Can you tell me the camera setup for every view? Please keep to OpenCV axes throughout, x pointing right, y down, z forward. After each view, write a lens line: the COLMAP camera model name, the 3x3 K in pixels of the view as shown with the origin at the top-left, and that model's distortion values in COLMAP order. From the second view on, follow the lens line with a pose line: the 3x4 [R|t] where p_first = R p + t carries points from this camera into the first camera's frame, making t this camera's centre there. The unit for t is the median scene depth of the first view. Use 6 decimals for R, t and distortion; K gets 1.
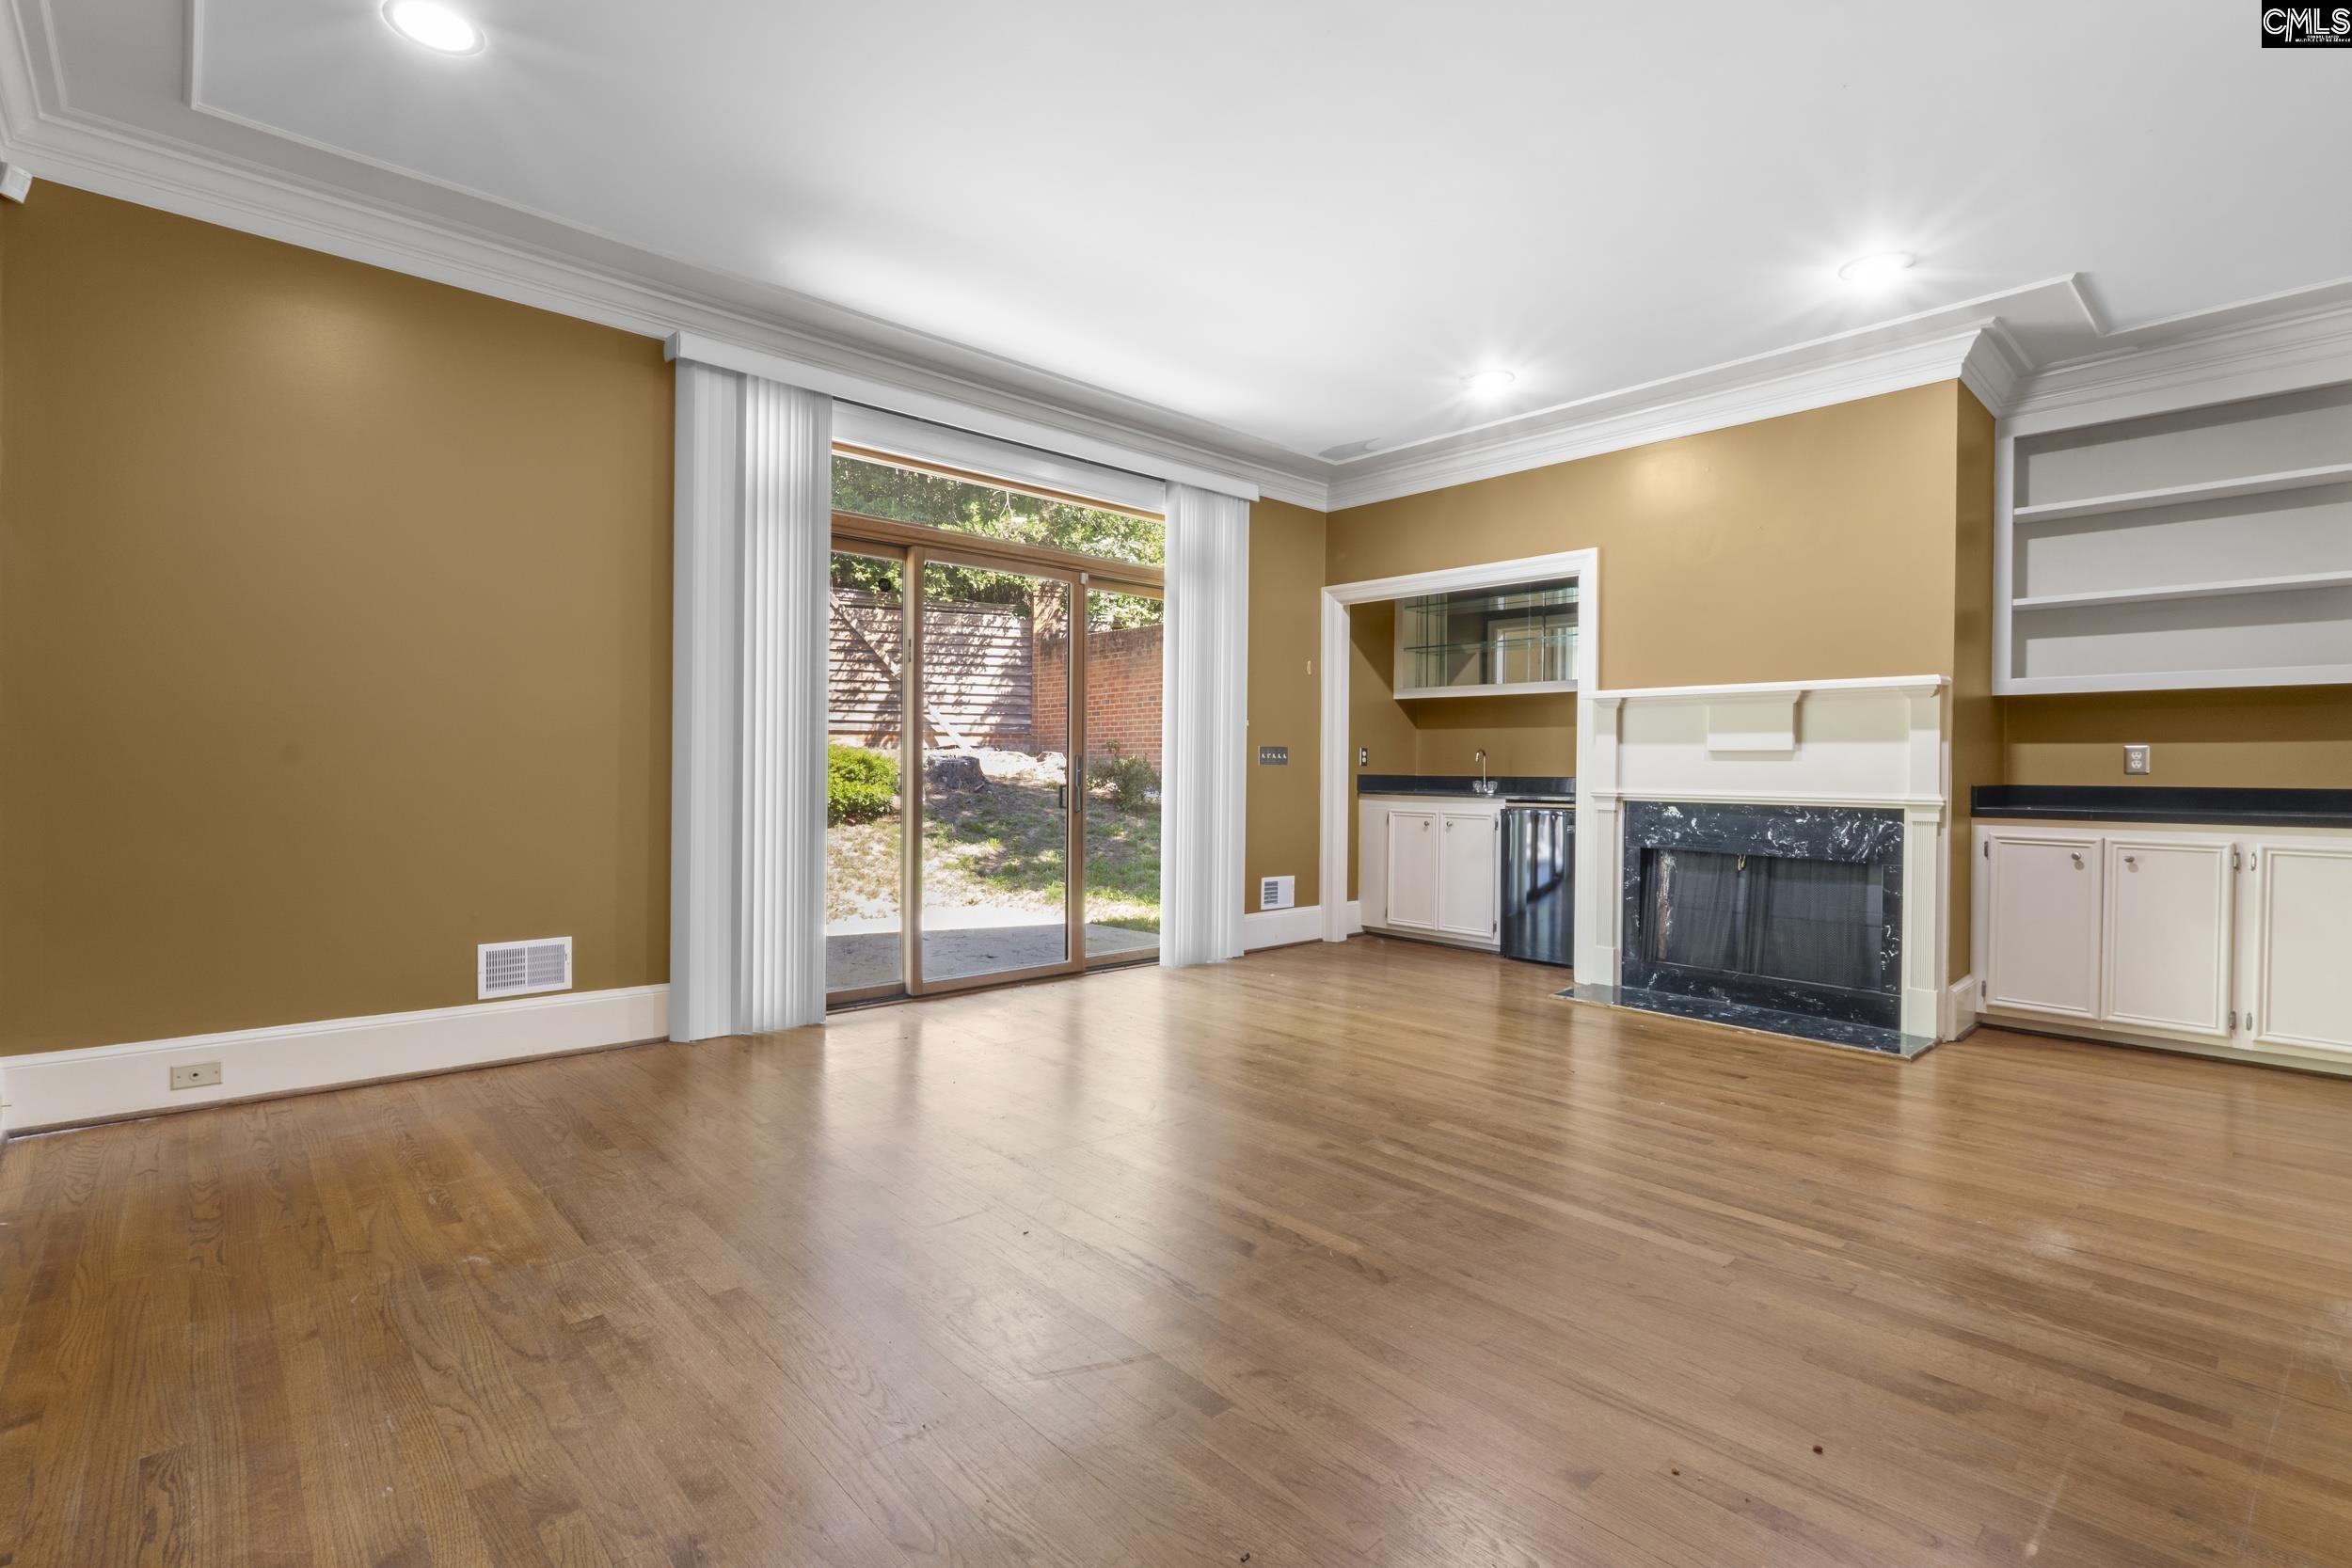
lens RADIAL K [[1080.3, 0, 1157.9], [0, 1080.3, 777.4], [0, 0, 1]] dist [-0.006235, 0.000011]
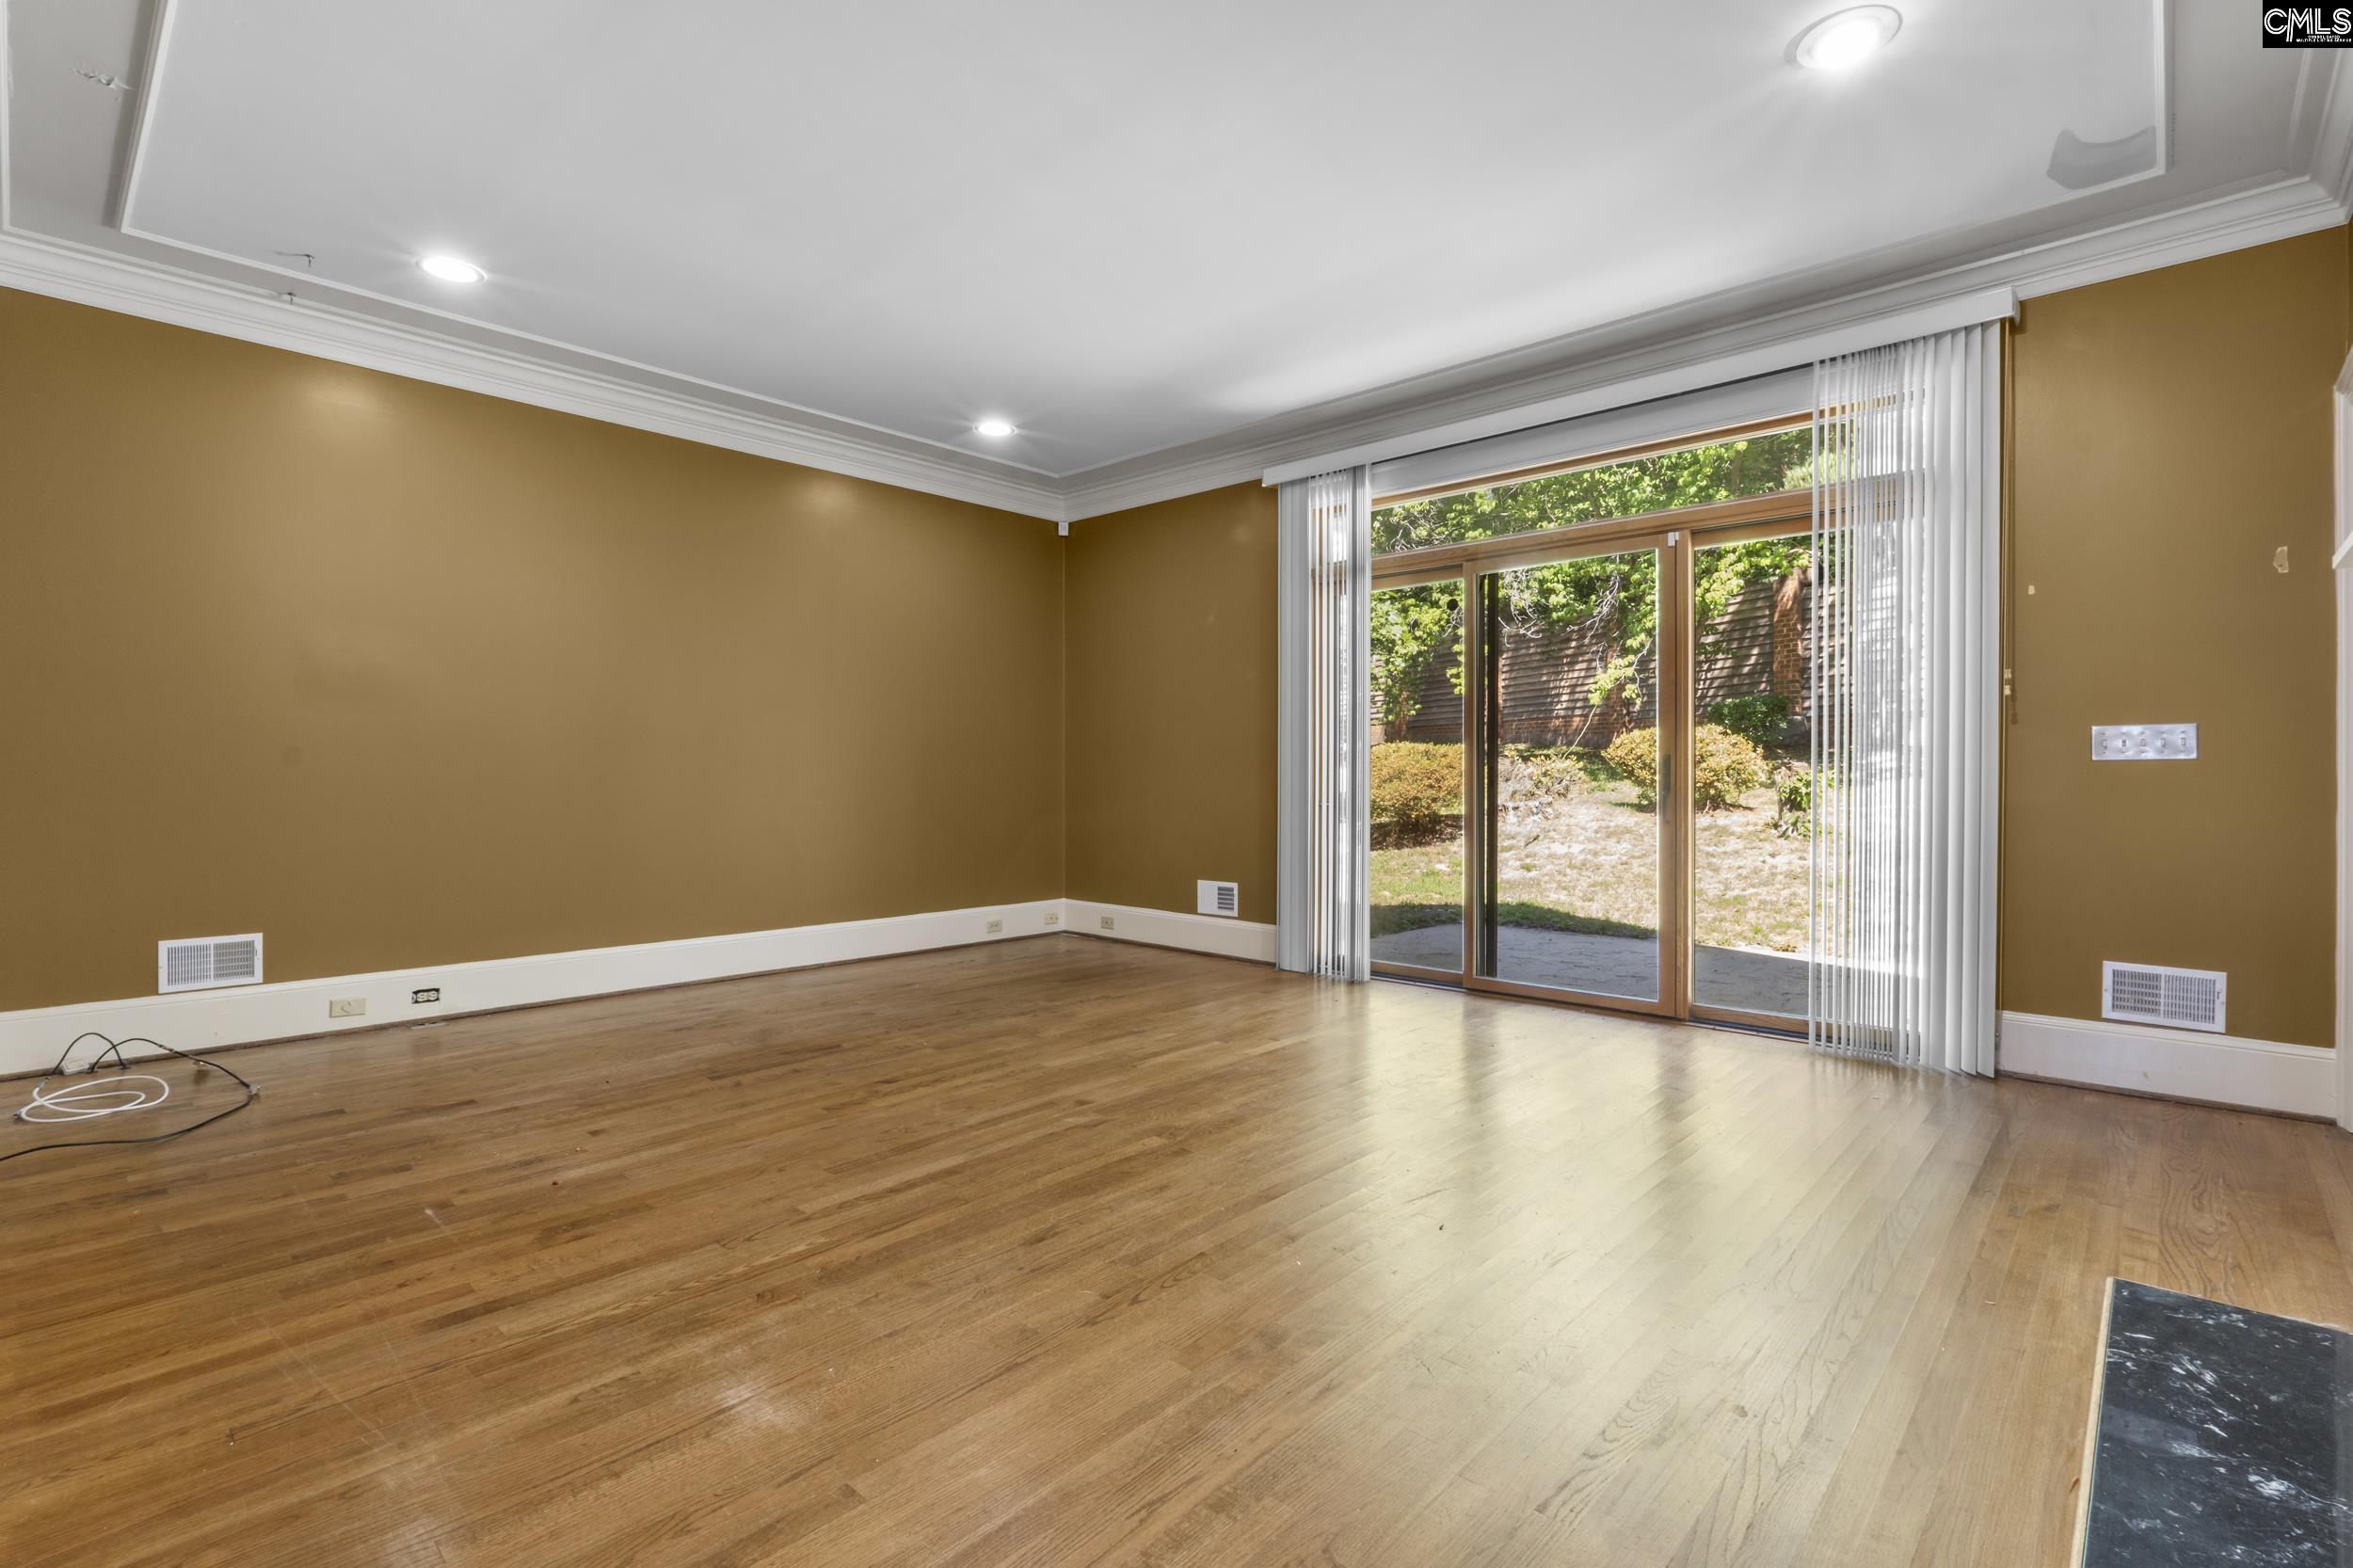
lens RADIAL K [[1080.9, 0, 1158.4], [0, 1080.9, 777.3], [0, 0, 1]] dist [-0.006235, 0.000011]
pose [[0.085517, -0.007823, -0.996306, 0.845543], [-0.006544, 0.999943, -0.008414, 0.008002], [0.996315, 0.007240, 0.085461, 0.643854]]
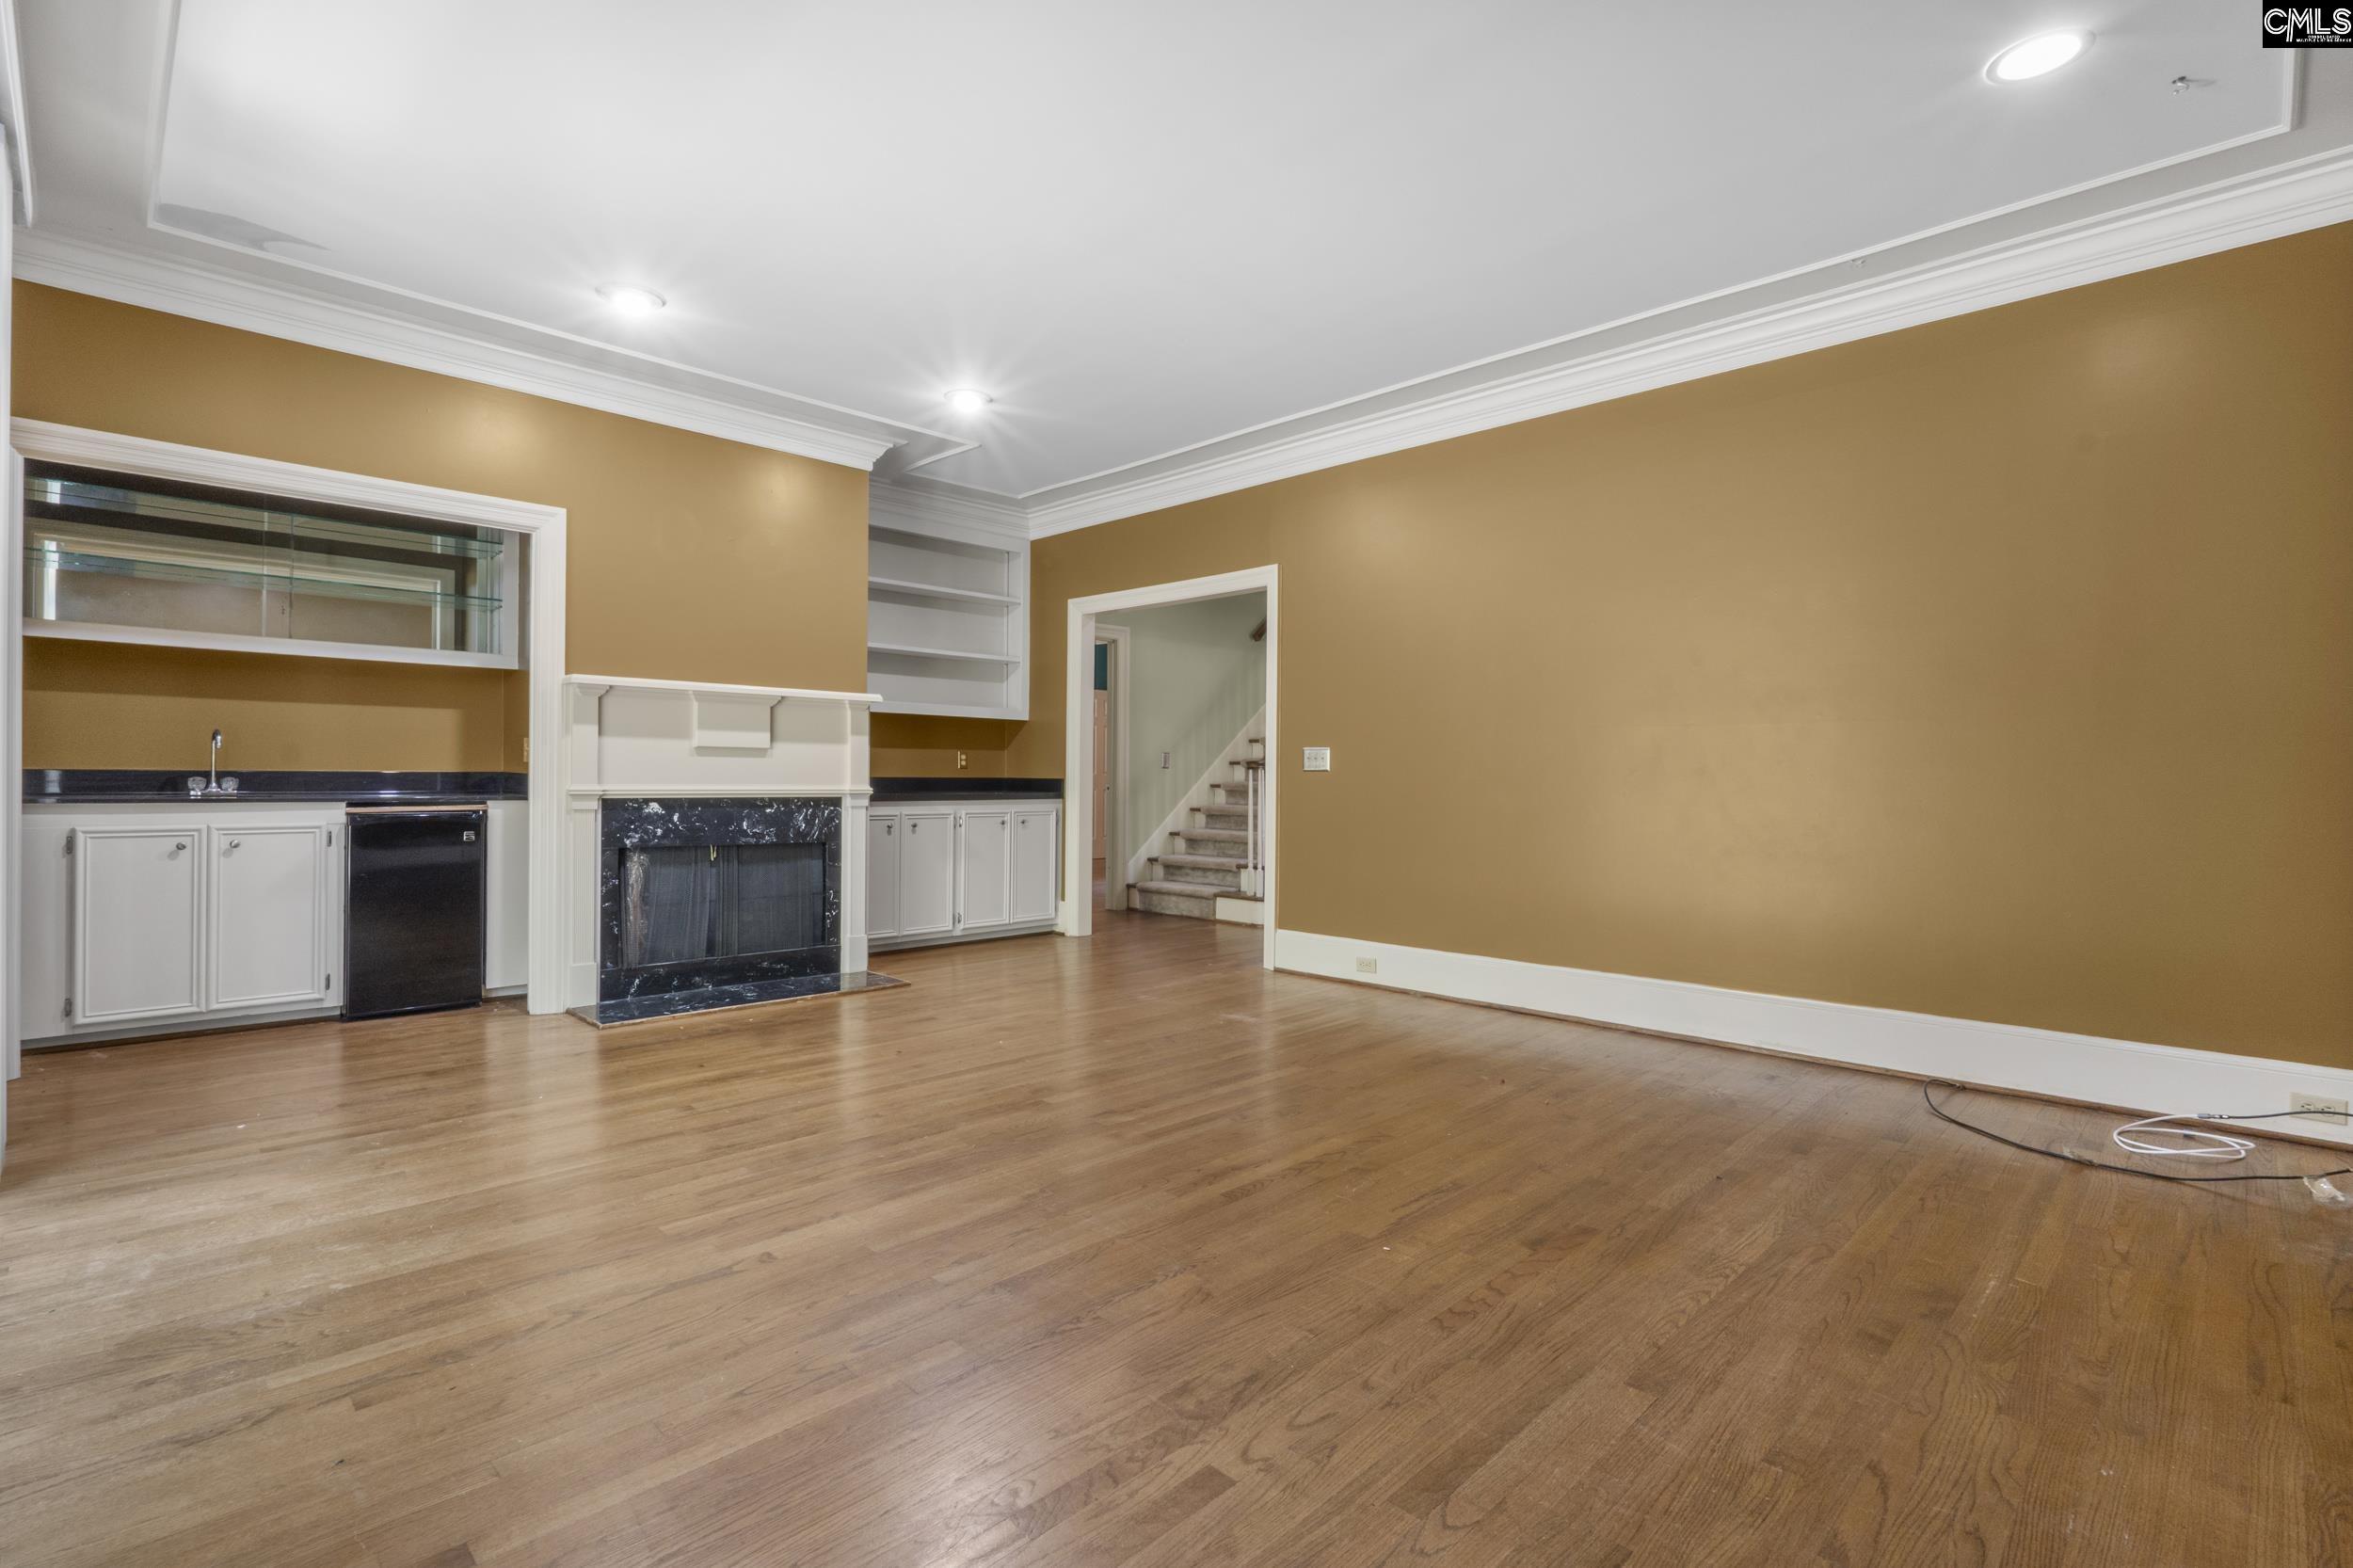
lens RADIAL K [[1080.9, 0, 1158.4], [0, 1080.9, 777.3], [0, 0, 1]] dist [-0.006235, 0.000011]
pose [[-0.041436, -0.012620, 0.999061, -0.575536], [-0.003080, 0.999917, 0.012503, -0.010451], [-0.999136, -0.002559, -0.041472, 0.659816]]
